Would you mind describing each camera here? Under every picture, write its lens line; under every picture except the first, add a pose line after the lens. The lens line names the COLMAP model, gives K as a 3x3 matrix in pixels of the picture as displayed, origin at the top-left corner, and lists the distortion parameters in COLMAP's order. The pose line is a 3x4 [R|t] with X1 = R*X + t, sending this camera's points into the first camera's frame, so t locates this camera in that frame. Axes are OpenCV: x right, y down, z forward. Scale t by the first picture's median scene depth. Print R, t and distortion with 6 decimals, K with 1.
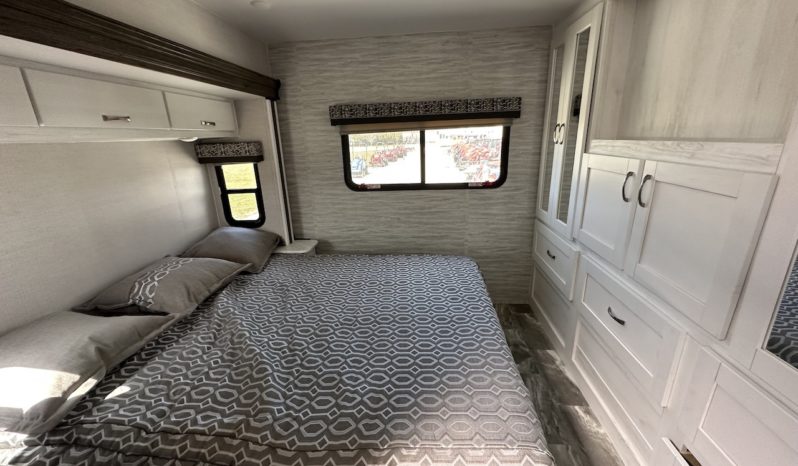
lens RADIAL K [[317.7, 0, 399.0], [0, 317.7, 233.0], [0, 0, 1]] dist [-0.001880, -0.000368]
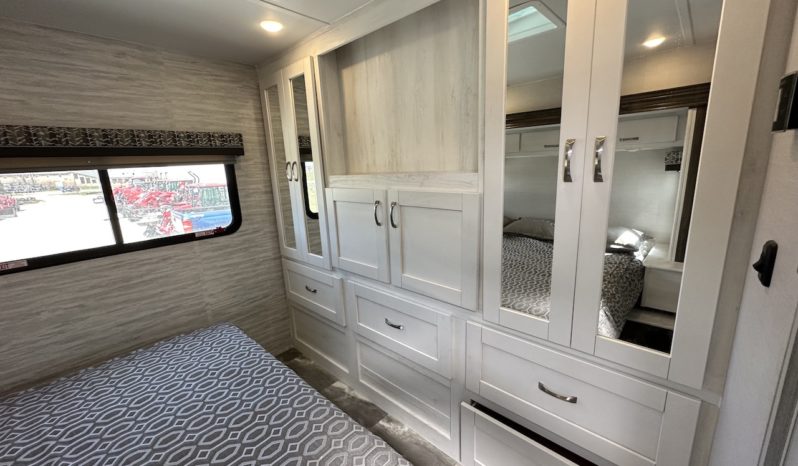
lens RADIAL K [[317.7, 0, 399.0], [0, 317.7, 233.0], [0, 0, 1]] dist [-0.001880, -0.000368]
pose [[0.618420, -0.159552, 0.769480, -0.086682], [0.250021, 0.968240, -0.000173, -0.033060], [-0.745014, 0.192493, 0.638671, 0.123234]]
